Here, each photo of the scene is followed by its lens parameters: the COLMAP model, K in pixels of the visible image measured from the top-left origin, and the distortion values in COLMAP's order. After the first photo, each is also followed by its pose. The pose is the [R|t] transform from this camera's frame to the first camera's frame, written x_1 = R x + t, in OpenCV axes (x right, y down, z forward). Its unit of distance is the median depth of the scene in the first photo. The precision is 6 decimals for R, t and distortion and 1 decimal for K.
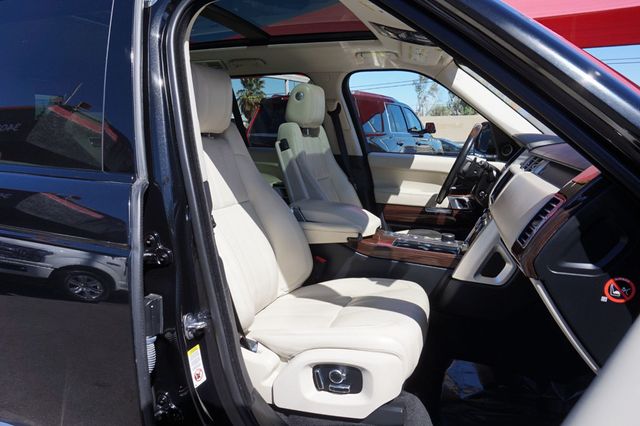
lens RADIAL K [[441.6, 0, 316.9], [0, 441.6, 212.0], [0, 0, 1]] dist [-0.029013, 0.026581]
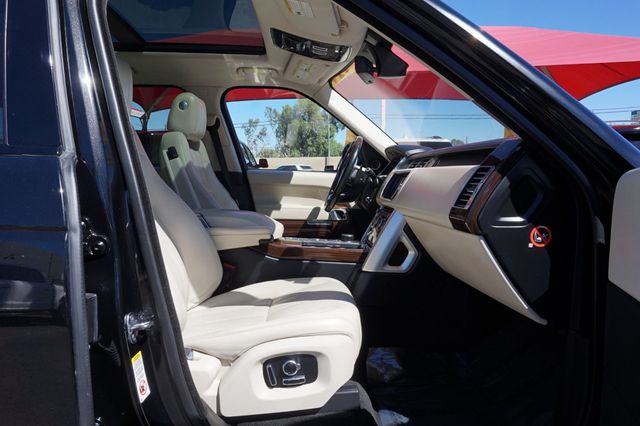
lens RADIAL K [[441.6, 0, 319.3], [0, 441.6, 213.0], [0, 0, 1]] dist [-0.029013, 0.026581]
pose [[0.924784, -0.030840, 0.379241, -0.189919], [0.067306, 0.994251, -0.083274, 0.095398], [-0.374493, 0.102536, 0.921543, 0.051126]]
